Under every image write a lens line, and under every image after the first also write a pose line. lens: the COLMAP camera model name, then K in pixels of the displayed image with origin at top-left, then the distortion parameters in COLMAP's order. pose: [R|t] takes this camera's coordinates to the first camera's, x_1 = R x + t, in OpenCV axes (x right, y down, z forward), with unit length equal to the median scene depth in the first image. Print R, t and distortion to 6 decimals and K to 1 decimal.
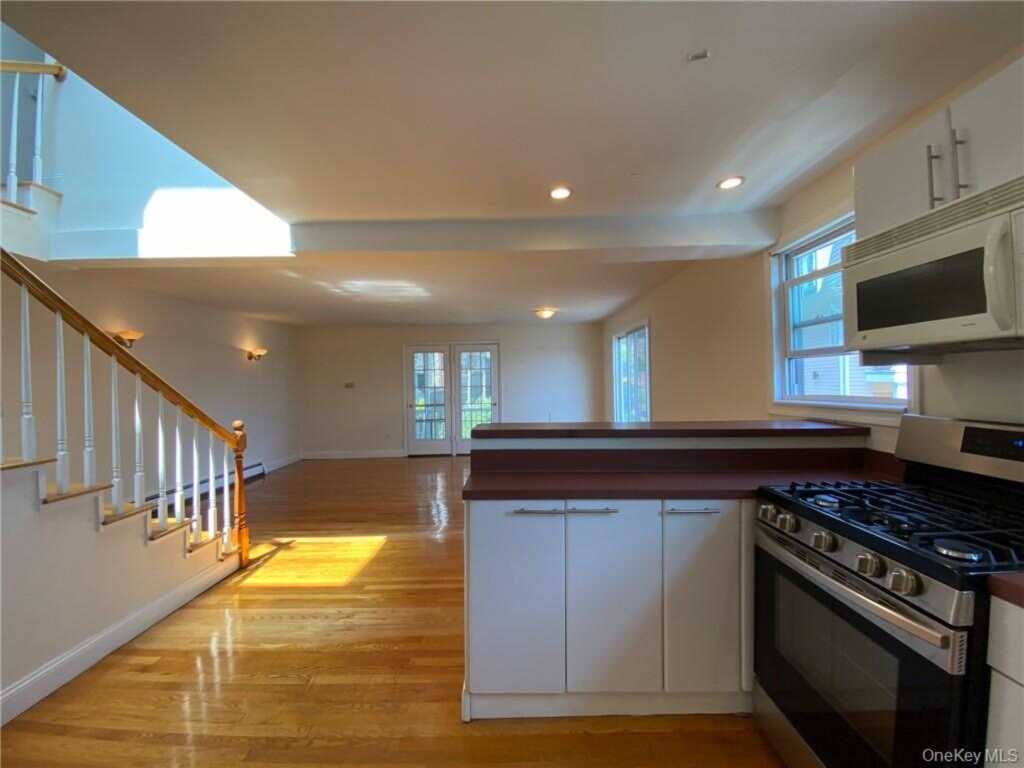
lens RADIAL K [[410.8, 0, 509.6], [0, 410.8, 379.8], [0, 0, 1]] dist [0.038416, -0.027919]
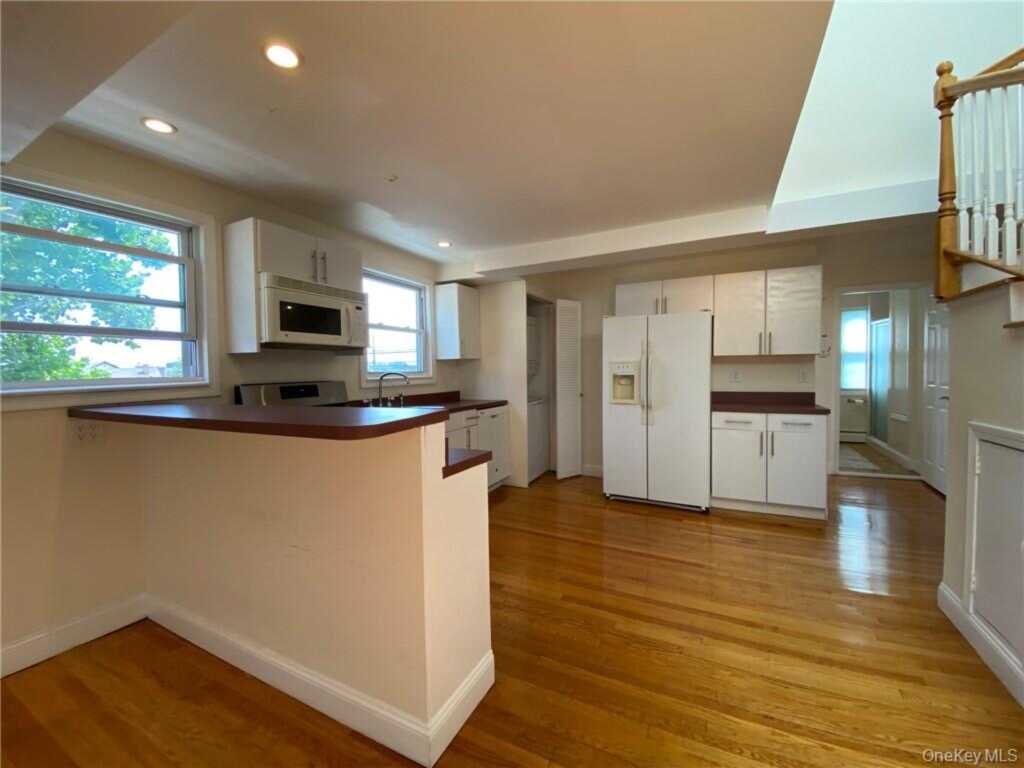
lens RADIAL K [[410.8, 0, 509.6], [0, 410.8, 379.8], [0, 0, 1]] dist [0.038416, -0.027919]
pose [[-0.901231, 0.017678, 0.432977, -0.359424], [0.026408, 0.999551, 0.014157, 0.041947], [-0.432533, 0.024193, -0.901294, 1.120696]]
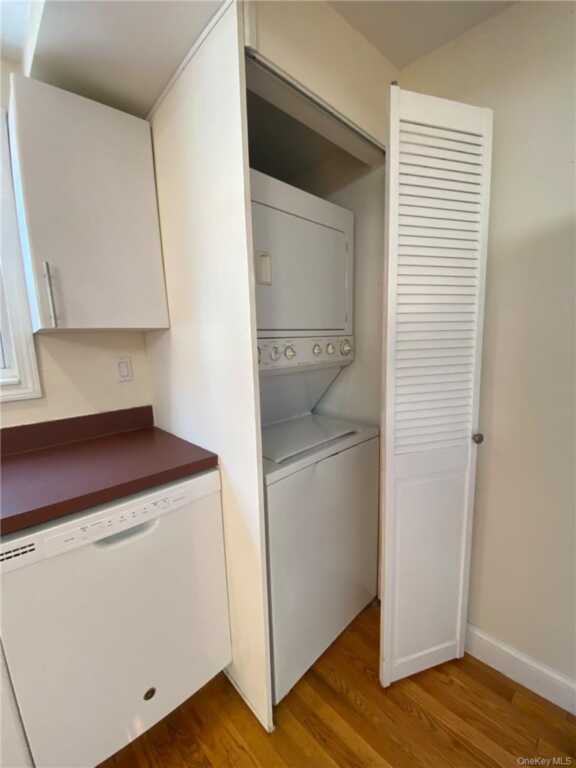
lens RADIAL K [[308.1, 0, 287.9], [0, 308.1, 381.6], [0, 0, 1]] dist [0.038416, -0.027919]
pose [[-0.693149, -0.051834, 0.718928, 0.000176], [0.035520, 0.993743, 0.105894, 0.012942], [-0.719918, 0.098936, -0.686971, -0.110351]]
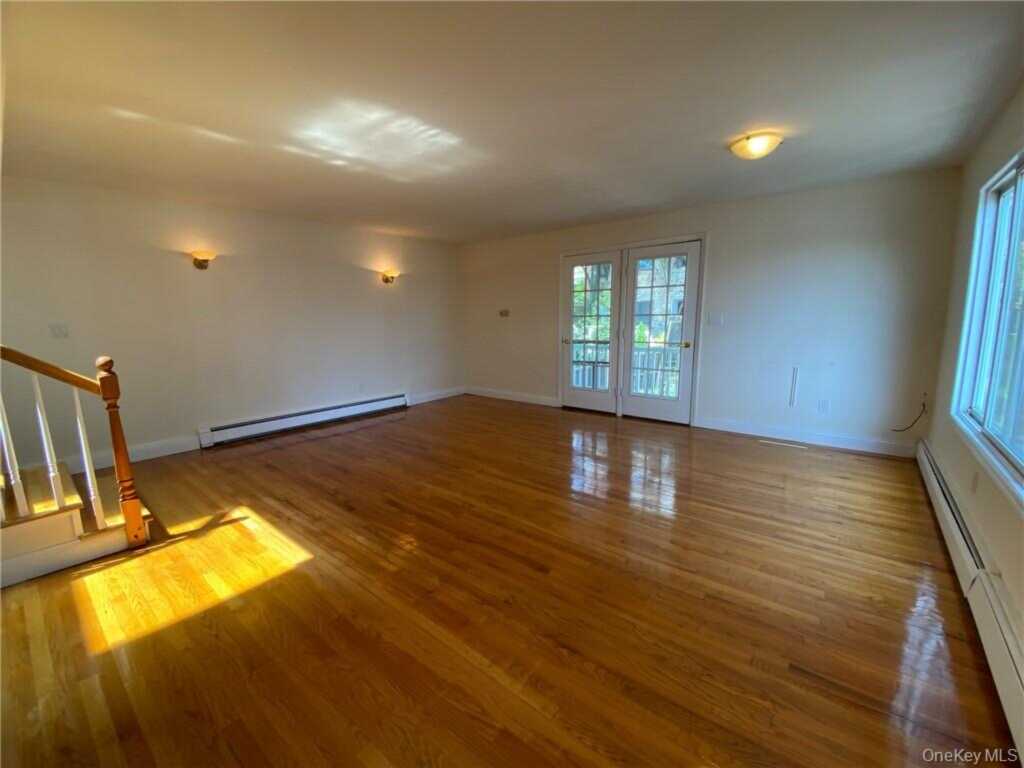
lens RADIAL K [[410.8, 0, 509.6], [0, 410.8, 379.8], [0, 0, 1]] dist [0.038416, -0.027919]
pose [[0.788272, 0.102227, -0.606776, 0.361334], [-0.000463, 0.986201, 0.165549, 0.026866], [0.615327, -0.130217, 0.777442, 0.976249]]
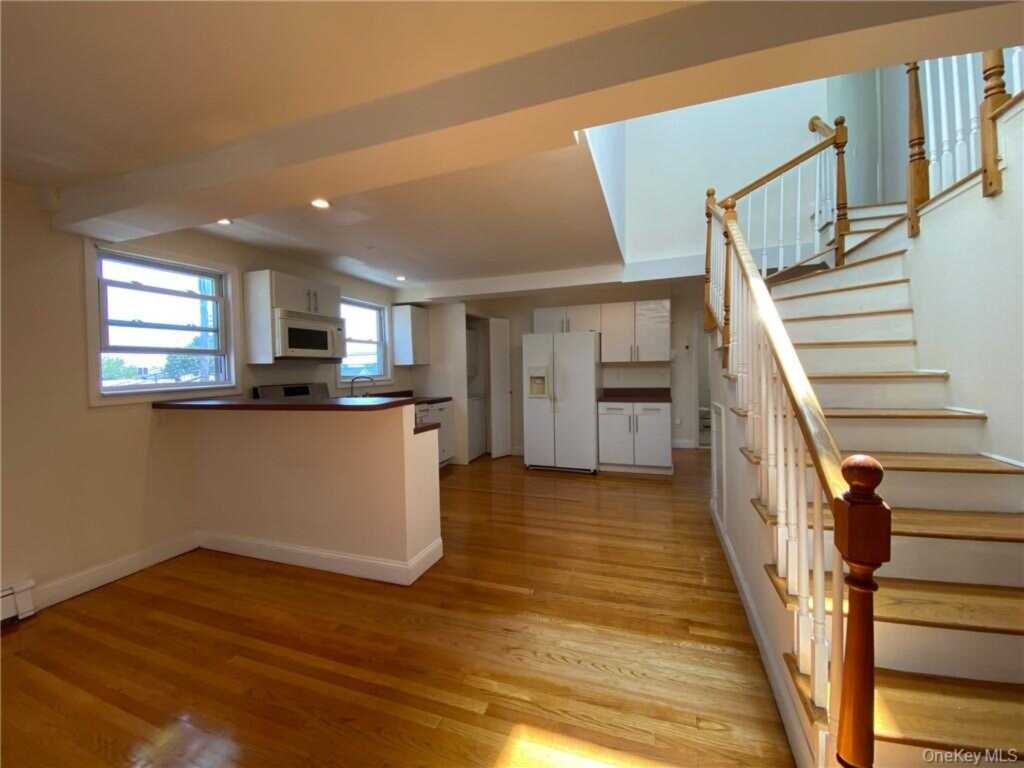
lens RADIAL K [[410.8, 0, 509.6], [0, 410.8, 379.8], [0, 0, 1]] dist [0.038416, -0.027919]
pose [[-0.949286, 0.027895, 0.313174, -0.567336], [0.034449, 0.999288, 0.015413, 0.037112], [-0.312521, 0.025420, -0.949571, 1.518949]]
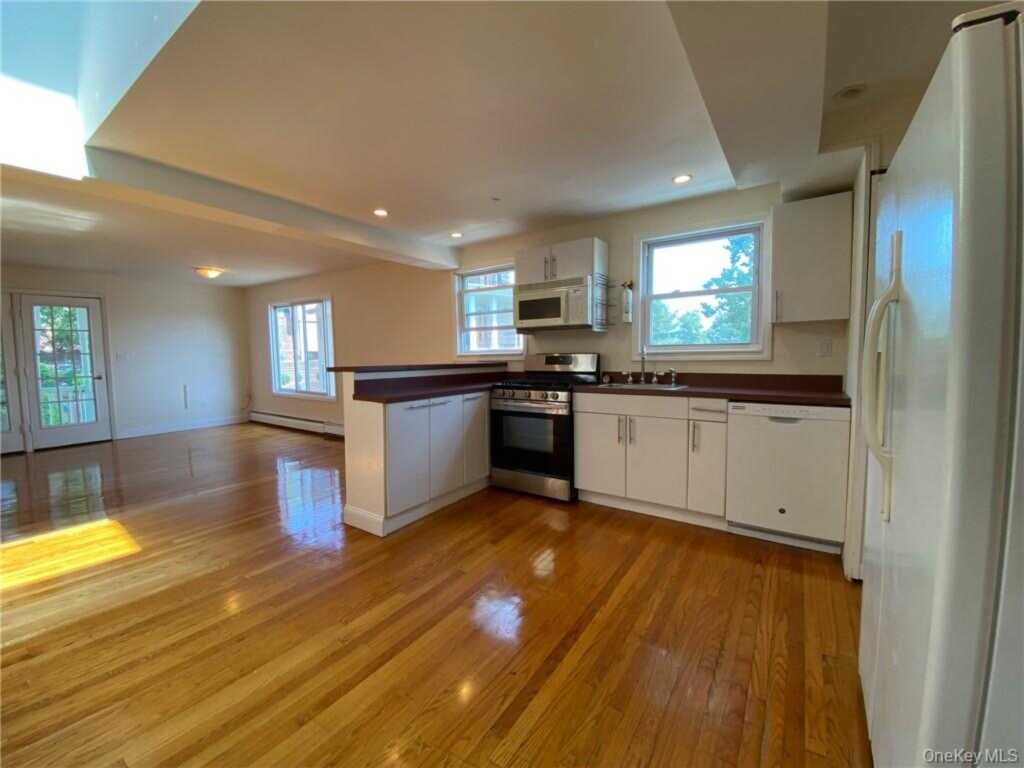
lens RADIAL K [[410.8, 0, 509.6], [0, 410.8, 379.8], [0, 0, 1]] dist [0.038416, -0.027919]
pose [[0.551819, -0.044973, 0.832750, -0.710560], [0.000165, 0.998551, 0.053818, 0.061921], [-0.833964, -0.029560, 0.551027, -0.191098]]
